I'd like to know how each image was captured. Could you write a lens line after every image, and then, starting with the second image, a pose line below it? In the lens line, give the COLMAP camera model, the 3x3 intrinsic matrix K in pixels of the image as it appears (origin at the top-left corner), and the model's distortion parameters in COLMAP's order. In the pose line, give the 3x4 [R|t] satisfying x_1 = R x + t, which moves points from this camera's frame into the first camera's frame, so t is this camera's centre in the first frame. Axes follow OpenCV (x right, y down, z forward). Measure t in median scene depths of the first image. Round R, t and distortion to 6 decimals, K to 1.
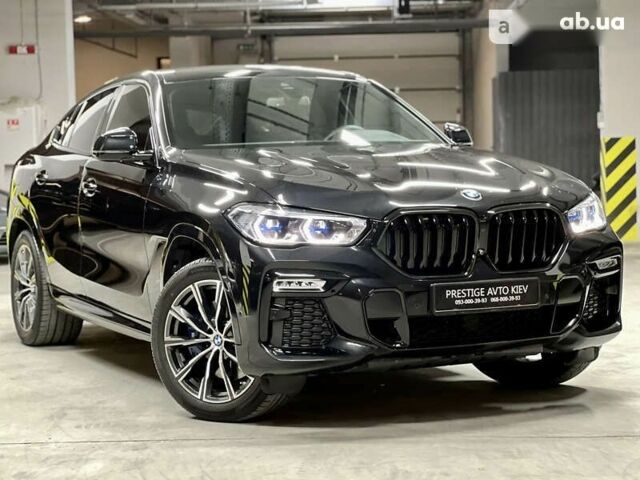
lens RADIAL K [[1464.2, 0, 321.6], [0, 1464.2, 242.0], [0, 0, 1]] dist [0.184344, 0.000000]
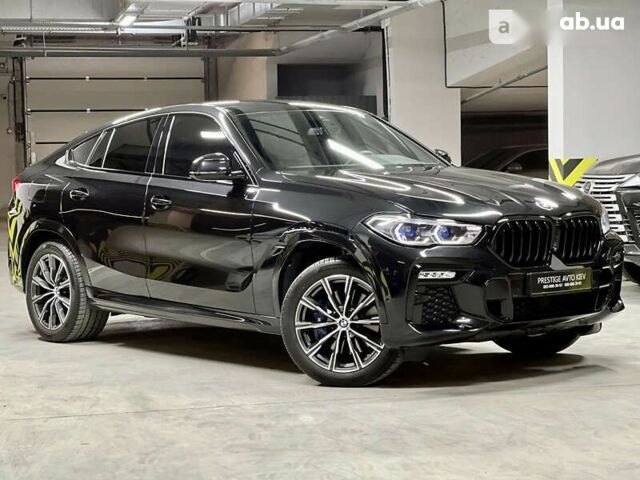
lens RADIAL K [[1464.2, 0, 324.2], [0, 1464.2, 257.4], [0, 0, 1]] dist [0.184344, 0.000000]
pose [[0.965377, -0.016651, 0.260327, -0.415284], [0.016555, 0.999860, 0.002563, 0.007256], [-0.260333, 0.001836, 0.965517, -0.213293]]
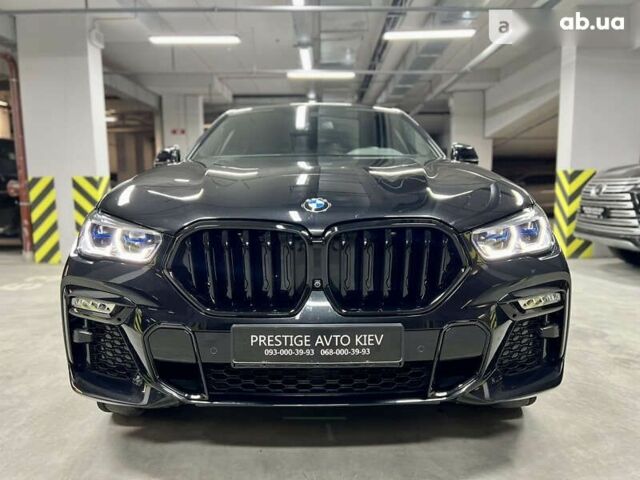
lens RADIAL K [[494.3, 0, 317.5], [0, 494.3, 236.1], [0, 0, 1]] dist [0.008272, 0.000673]
pose [[0.902627, 0.057137, -0.426615, 0.202273], [-0.039318, 0.997951, 0.050467, -0.027869], [0.428625, -0.028779, 0.903024, 0.739172]]
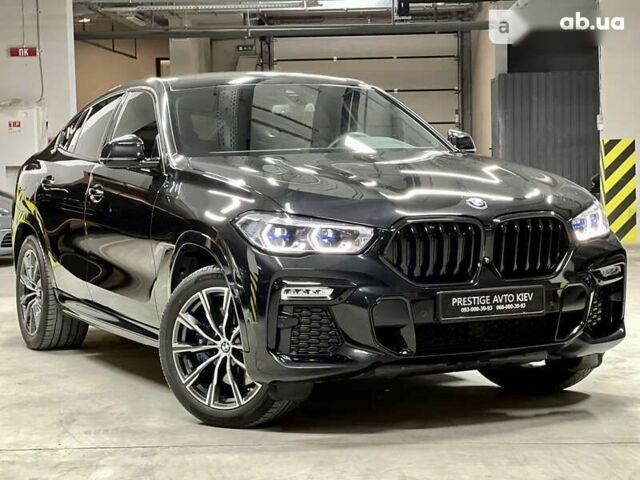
lens RADIAL K [[1464.2, 0, 318.5], [0, 1464.2, 239.3], [0, 0, 1]] dist [0.184344, 0.000000]
pose [[1.000000, 0.000282, 0.000363, -0.007105], [-0.000282, 1.000000, -0.000390, -0.006714], [-0.000363, 0.000389, 1.000000, -0.009624]]
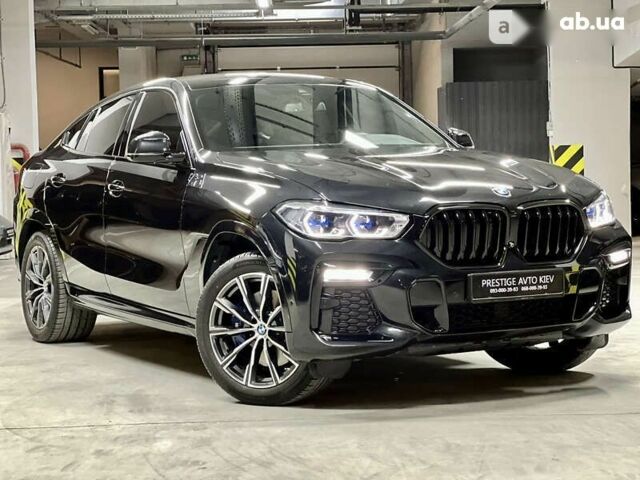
lens RADIAL K [[1464.2, 0, 320.6], [0, 1464.2, 242.1], [0, 0, 1]] dist [0.184344, 0.000000]
pose [[0.998194, -0.004359, 0.059907, -0.091869], [0.004834, 0.999958, -0.007785, 0.012039], [-0.059871, 0.008061, 0.998174, -0.068142]]
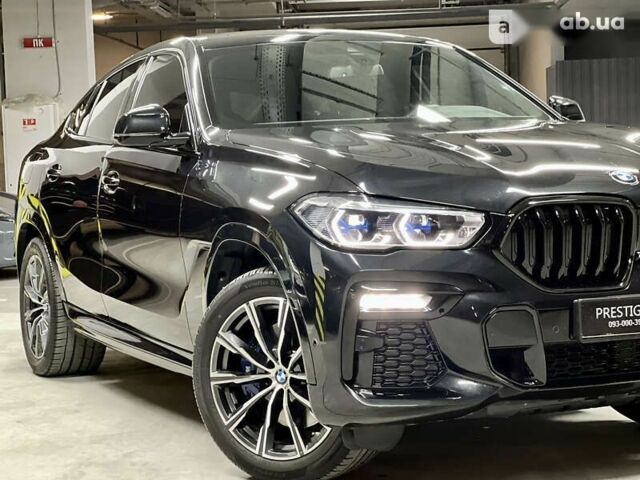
lens RADIAL K [[1464.2, 0, 306.4], [0, 1464.2, 237.0], [0, 0, 1]] dist [0.184344, 0.000000]
pose [[0.999545, -0.013841, -0.026789, -0.036481], [0.013598, 0.999865, -0.009221, 0.002208], [0.026913, 0.008852, 0.999599, 0.243594]]
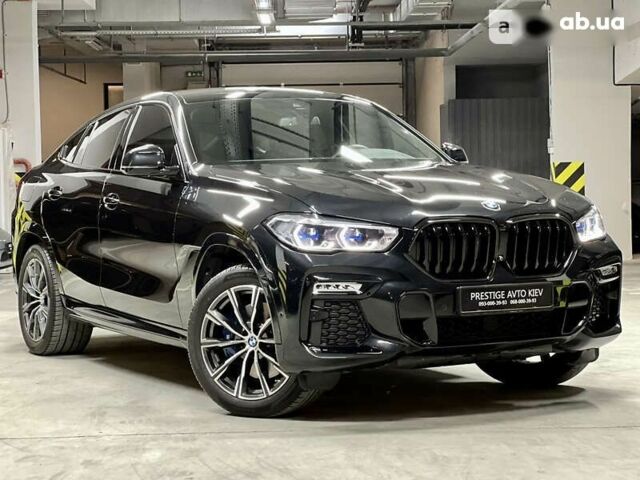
lens RADIAL K [[1464.2, 0, 317.6], [0, 1464.2, 243.0], [0, 0, 1]] dist [0.184344, 0.000000]
pose [[0.998599, 0.000635, 0.052909, -0.080294], [0.000364, 0.999822, -0.018866, 0.015297], [-0.052912, 0.018859, 0.998421, -0.075238]]
